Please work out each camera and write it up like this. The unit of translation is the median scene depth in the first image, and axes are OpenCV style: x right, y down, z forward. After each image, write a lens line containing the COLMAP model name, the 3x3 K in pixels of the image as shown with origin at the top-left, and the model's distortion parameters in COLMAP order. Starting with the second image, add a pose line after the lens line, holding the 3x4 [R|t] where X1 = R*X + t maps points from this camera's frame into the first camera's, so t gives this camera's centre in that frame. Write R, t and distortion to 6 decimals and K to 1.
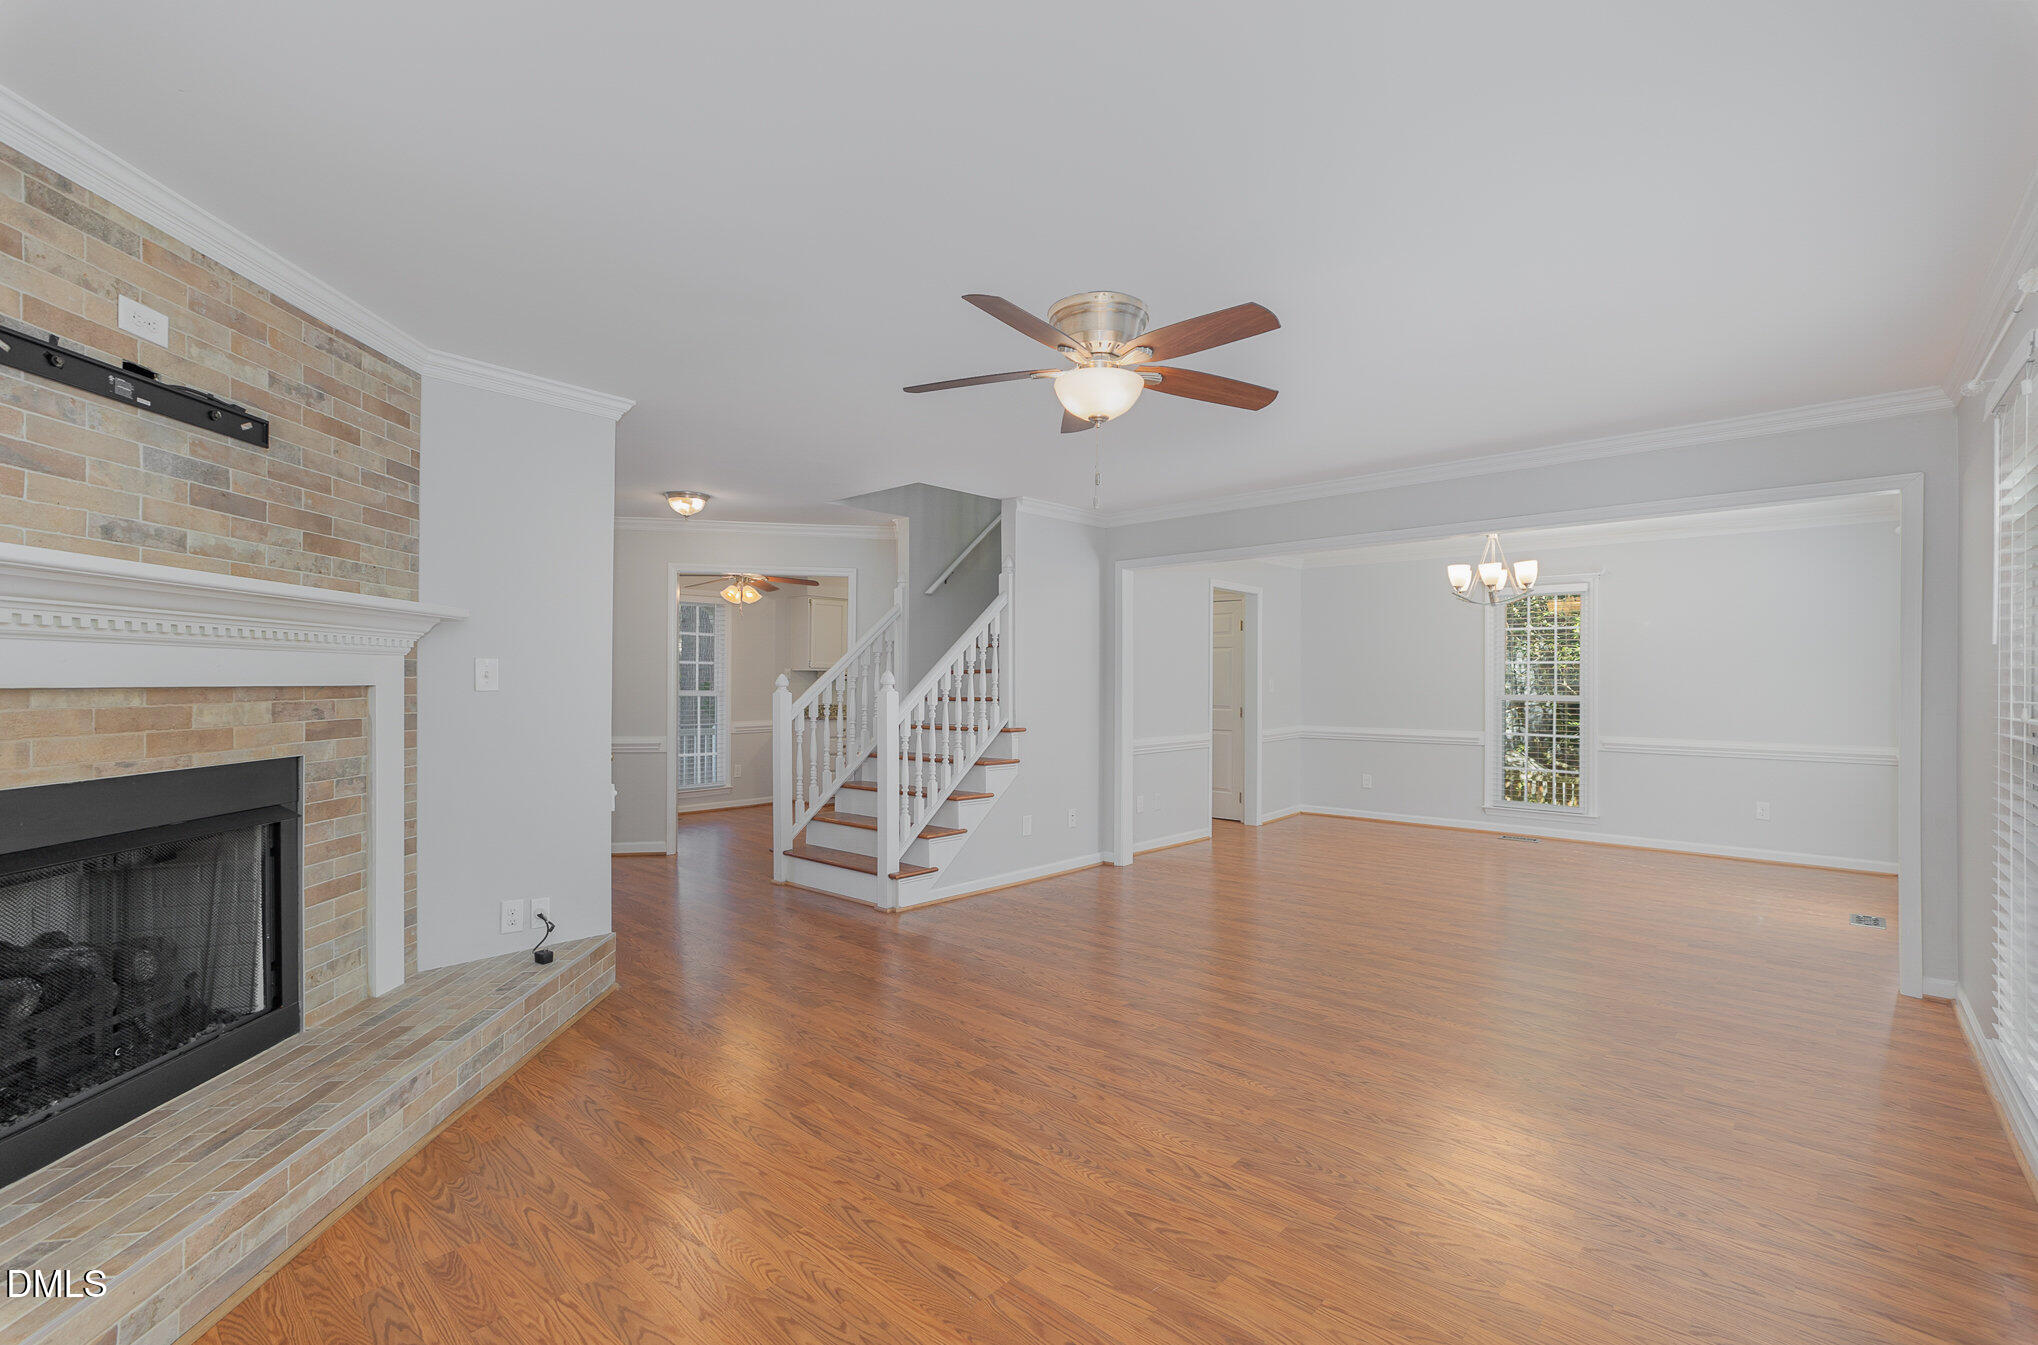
lens RADIAL K [[888.6, 0, 1023.2], [0, 888.6, 686.0], [0, 0, 1]] dist [0.003792, 0.000754]
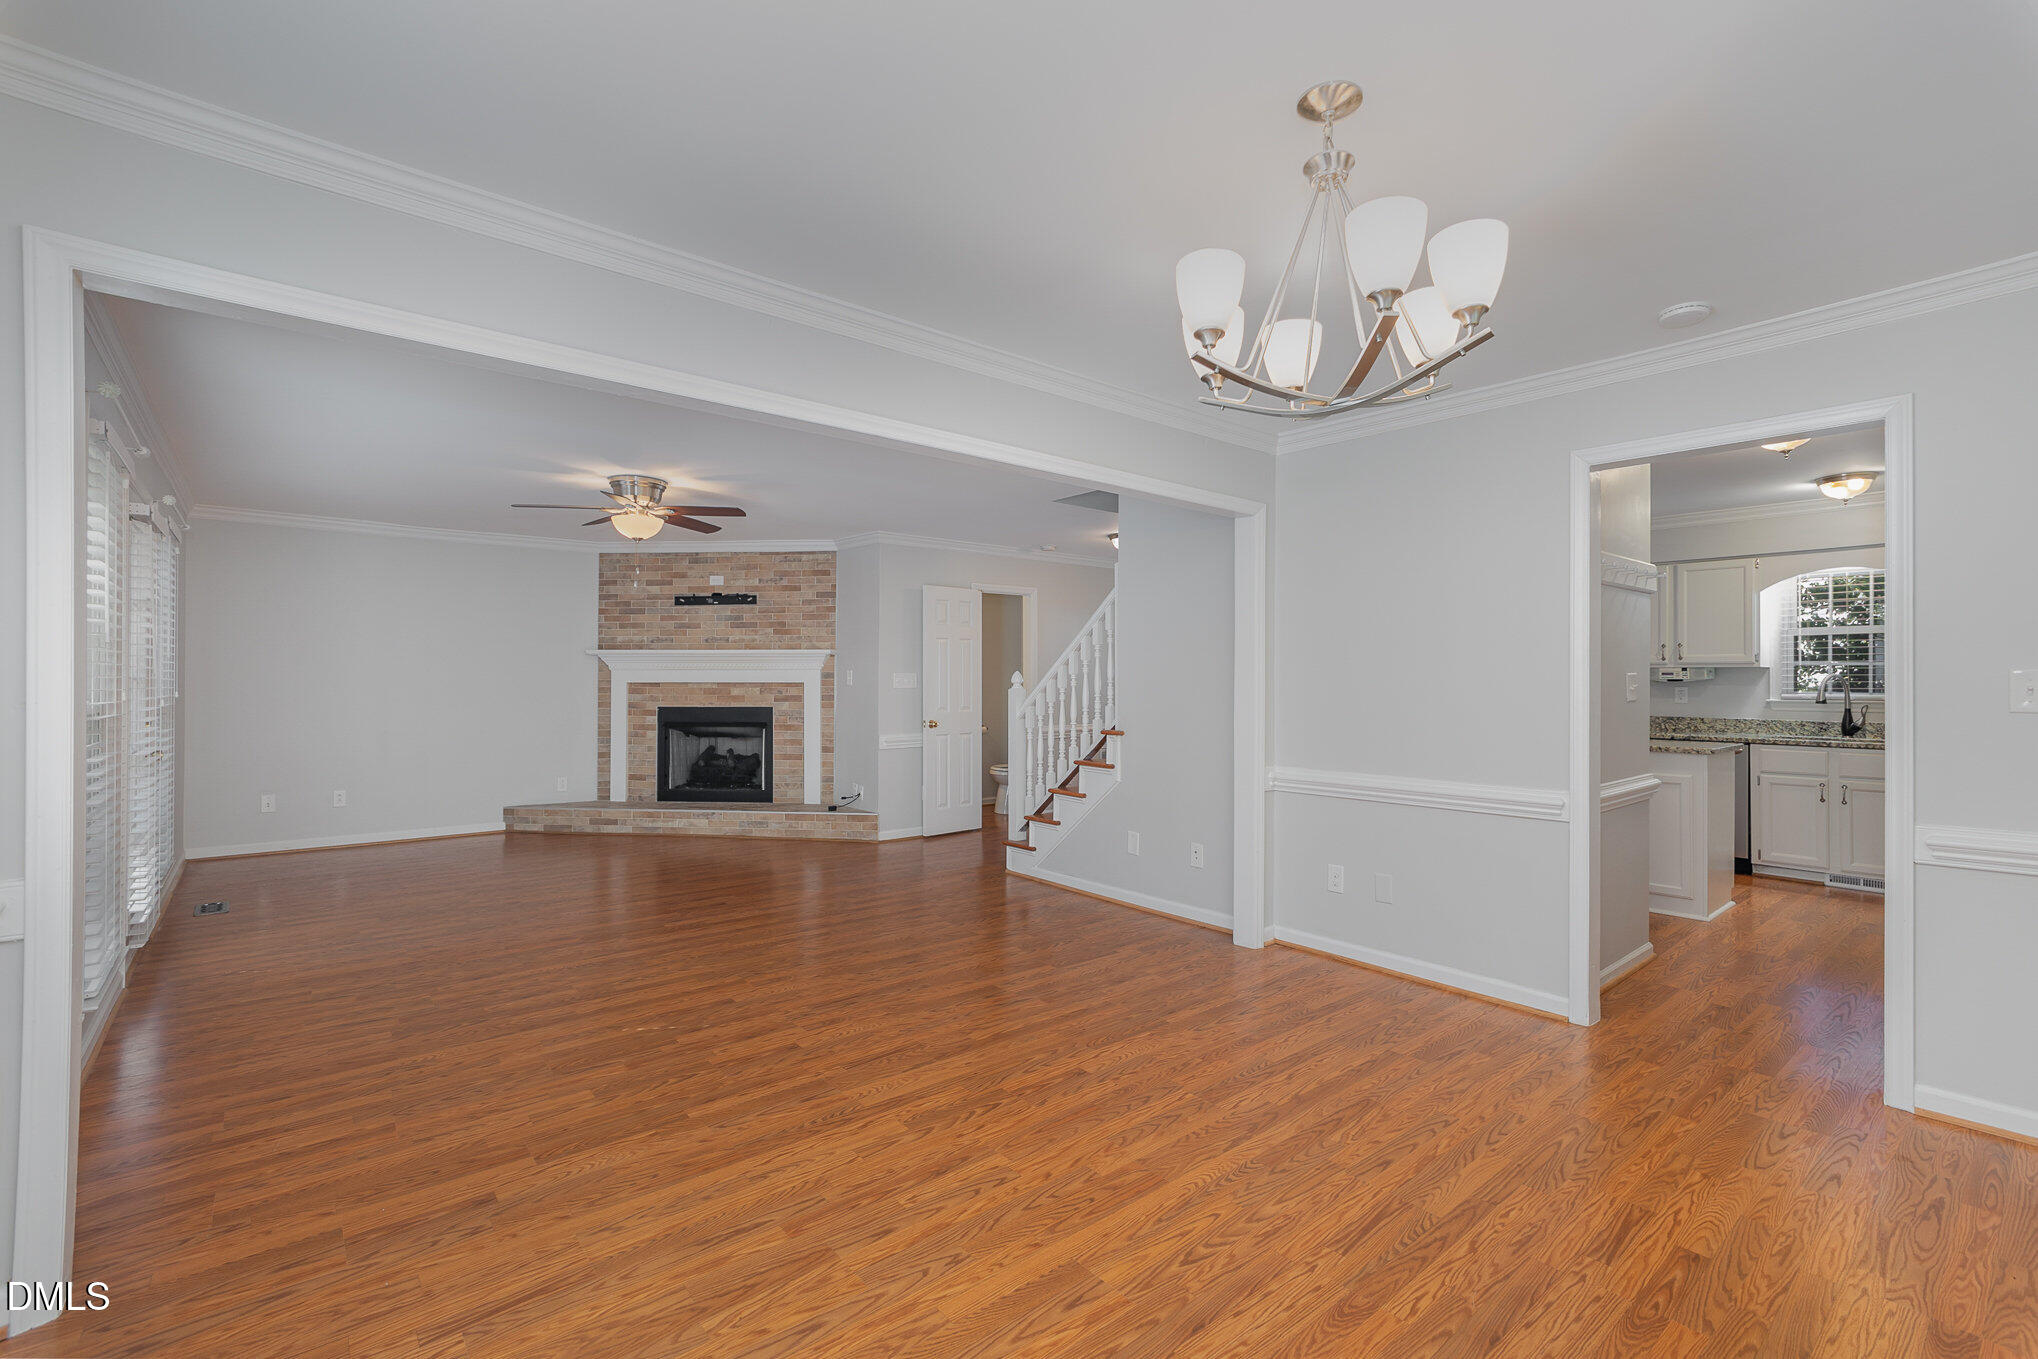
lens RADIAL K [[894.1, 0, 1013.1], [0, 894.1, 687.5], [0, 0, 1]] dist [-0.005074, 0.002872]
pose [[-0.136536, 0.002528, -0.990632, 1.869868], [-0.005131, 0.999982, 0.003259, 0.002410], [0.990622, 0.005527, -0.136521, 2.082688]]
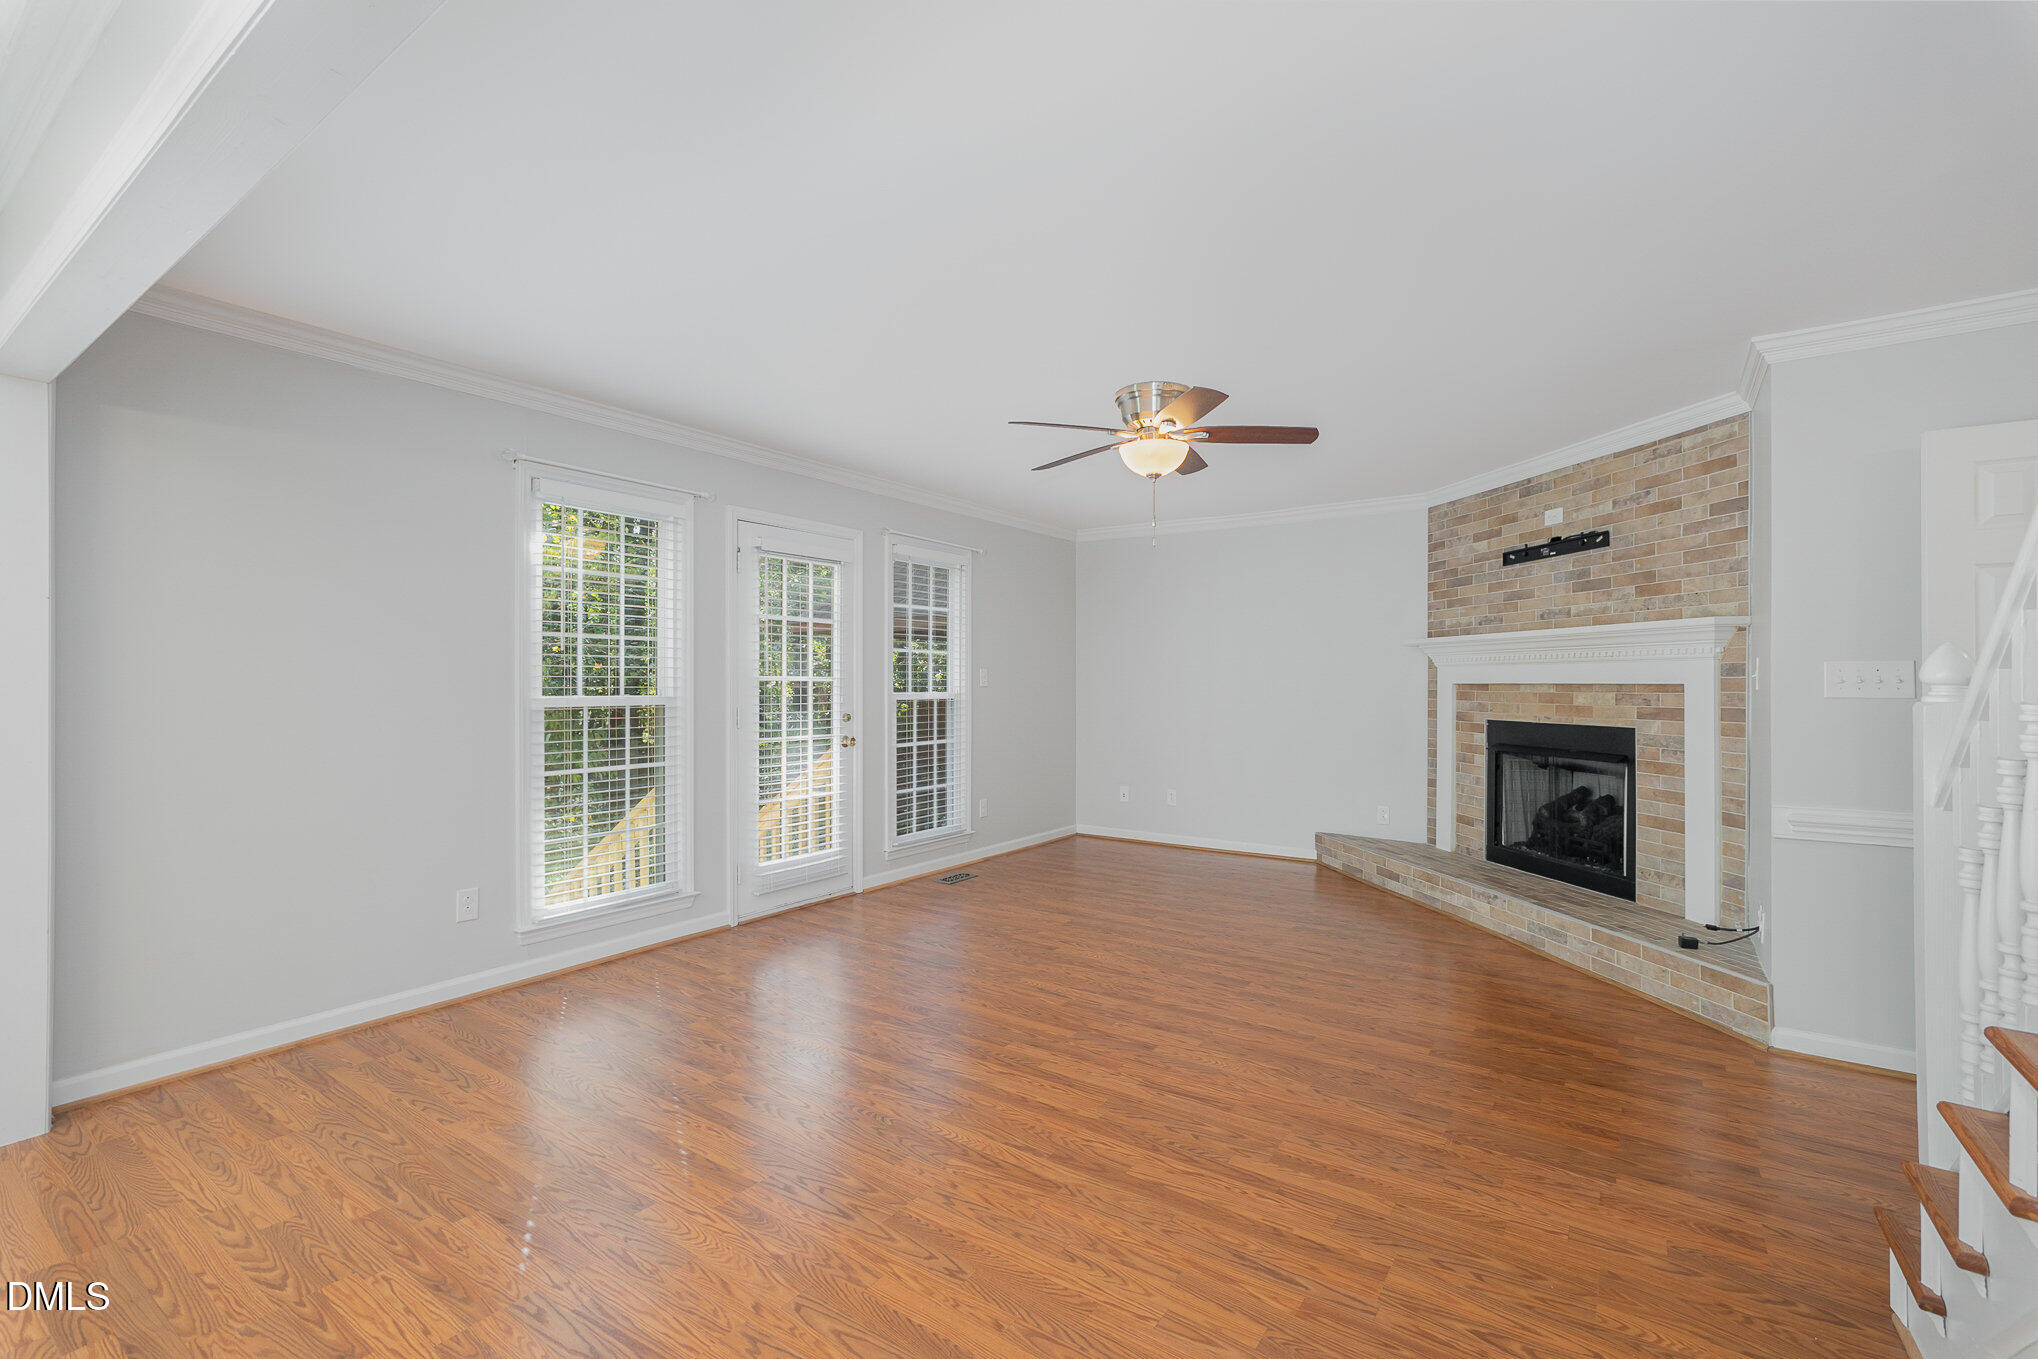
lens RADIAL K [[894.1, 0, 1039.9], [0, 894.1, 672.5], [0, 0, 1]] dist [-0.005074, 0.002872]
pose [[-0.988965, -0.007645, -0.147951, 0.452851], [-0.006477, 0.999944, -0.008376, 0.000121], [0.148007, -0.007326, -0.988959, 2.322297]]
